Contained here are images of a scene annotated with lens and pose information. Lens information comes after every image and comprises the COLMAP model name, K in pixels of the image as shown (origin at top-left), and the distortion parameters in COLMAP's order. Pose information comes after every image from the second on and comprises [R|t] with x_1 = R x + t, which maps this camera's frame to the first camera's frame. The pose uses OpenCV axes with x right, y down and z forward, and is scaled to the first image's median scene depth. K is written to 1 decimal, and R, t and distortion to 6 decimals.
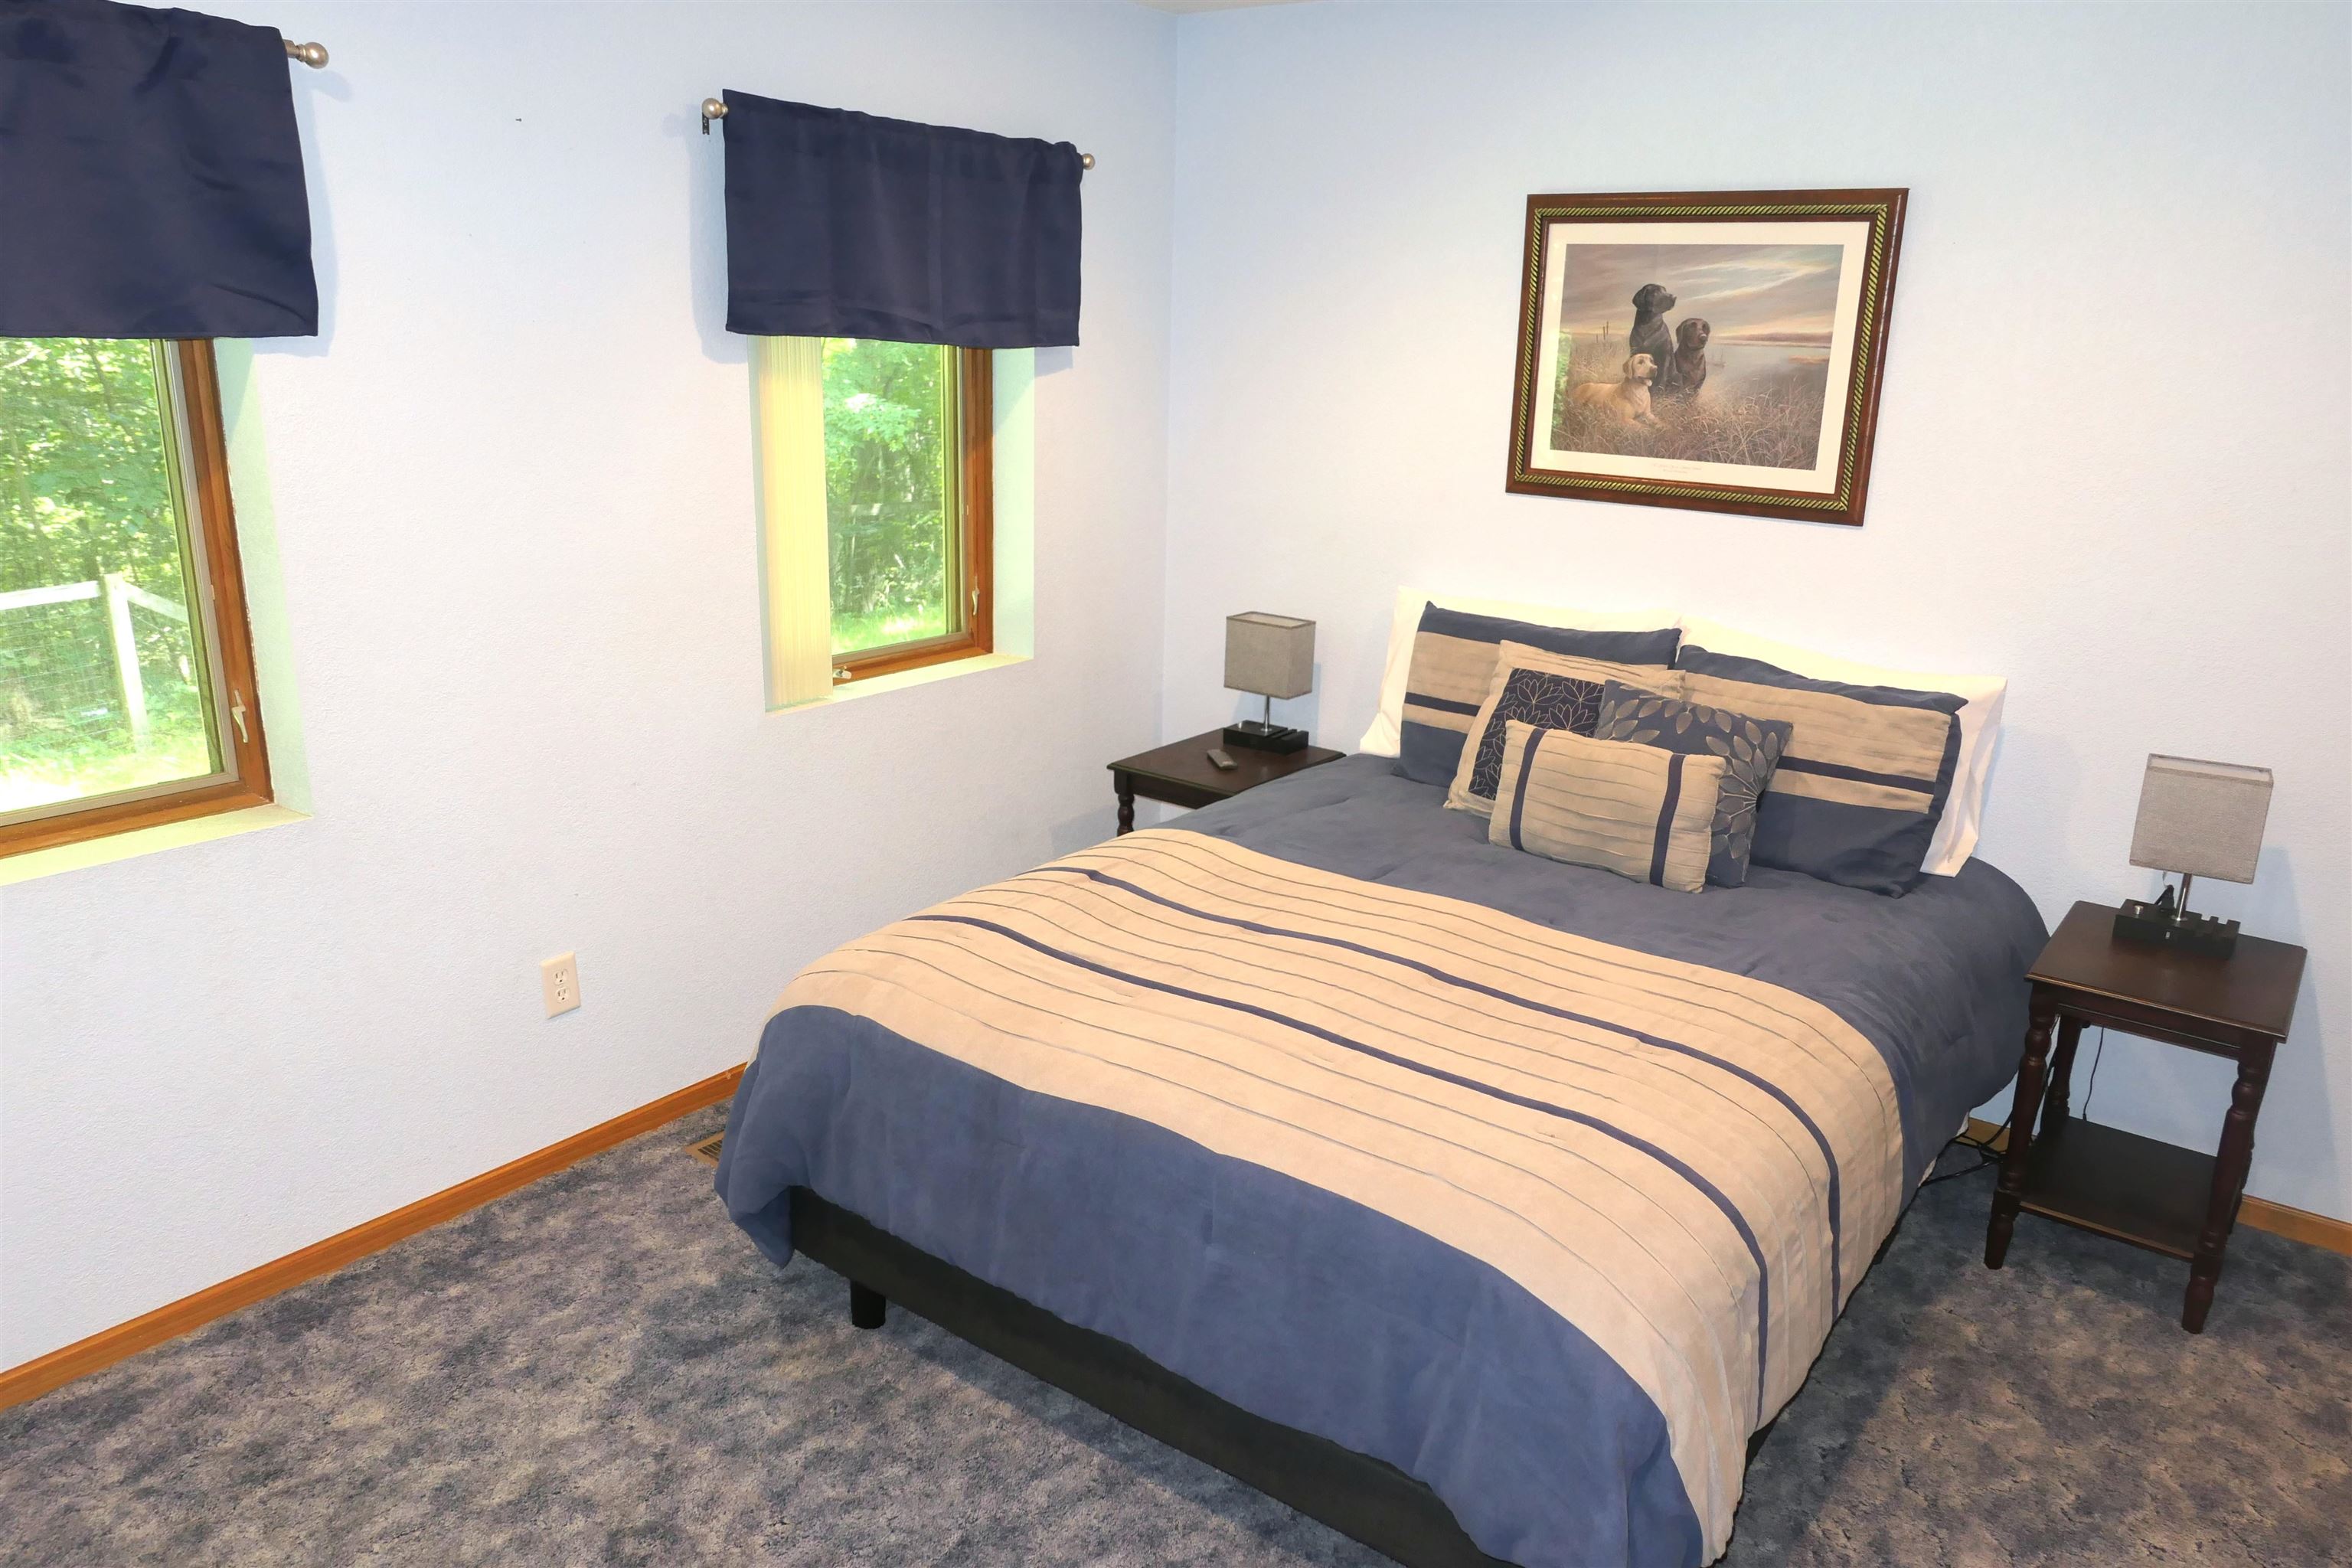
lens RADIAL K [[1638.1, 0, 1190.7], [0, 1638.1, 791.4], [0, 0, 1]] dist [-0.017792, 0.009223]
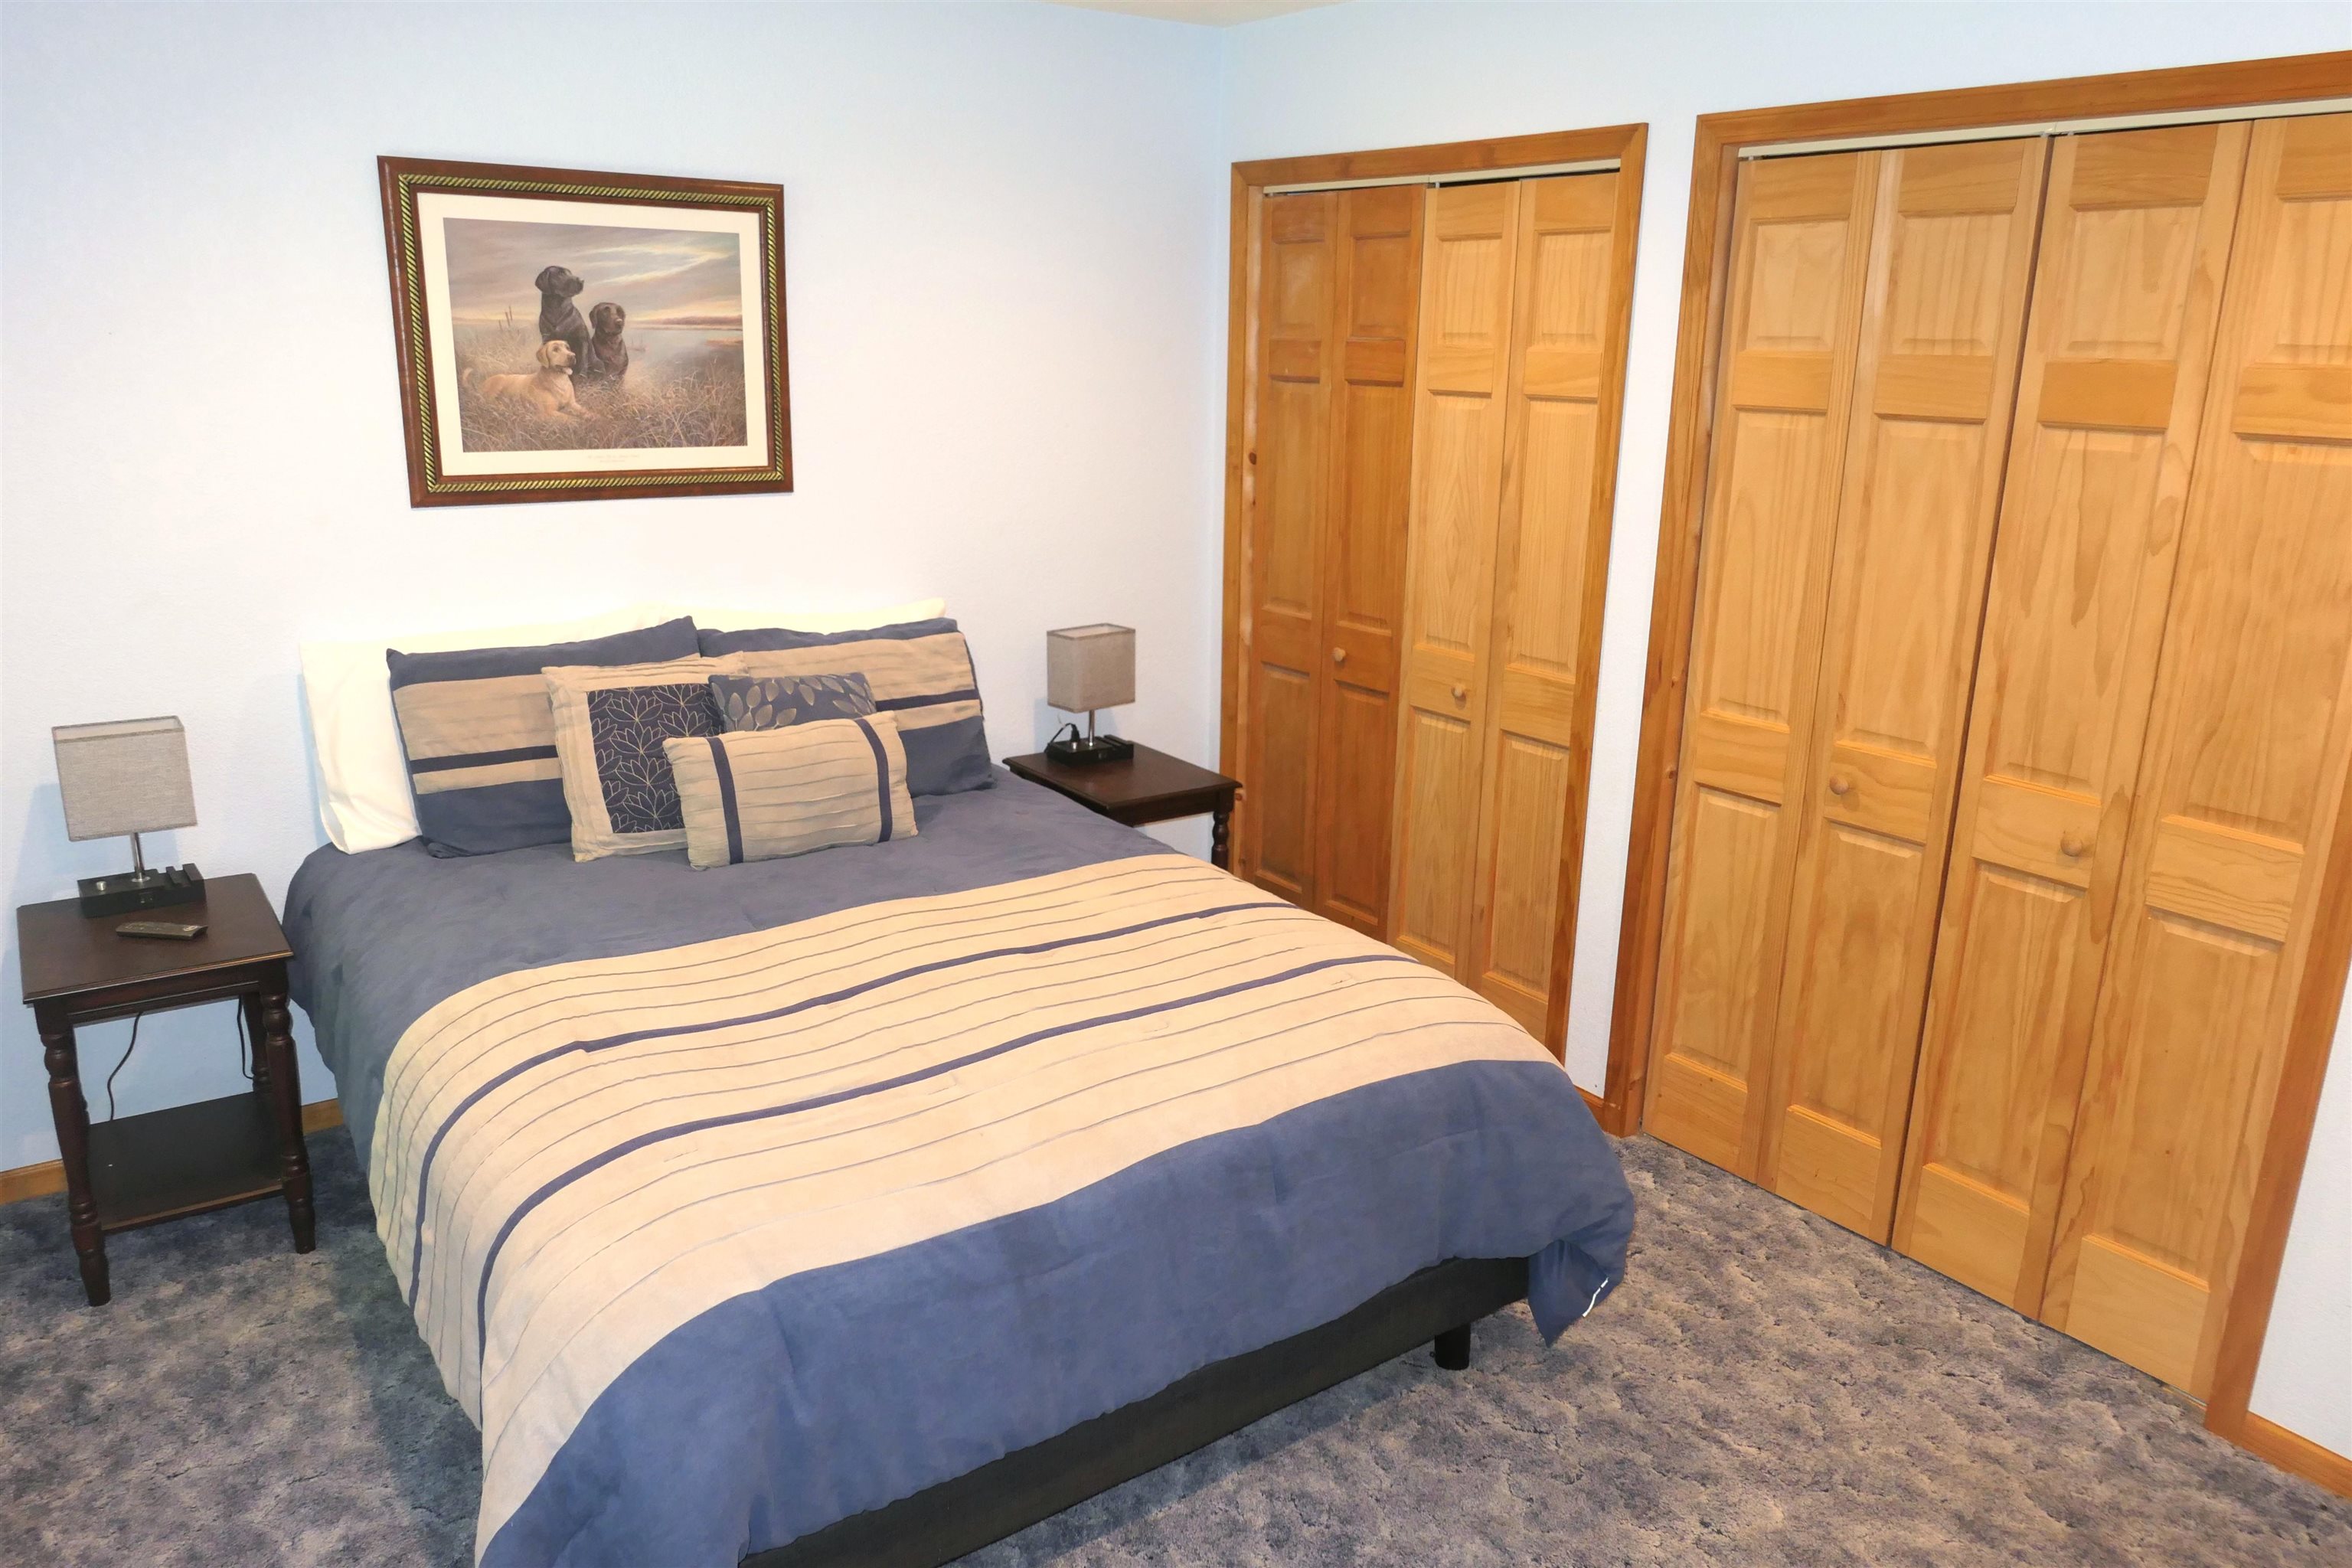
lens RADIAL K [[1638.1, 0, 1183.5], [0, 1638.1, 783.7], [0, 0, 1]] dist [-0.017792, 0.009223]
pose [[0.305625, -0.276664, 0.911071, -0.556442], [0.250819, 0.946452, 0.203269, -0.132073], [-0.918522, 0.166390, 0.358652, 0.390088]]
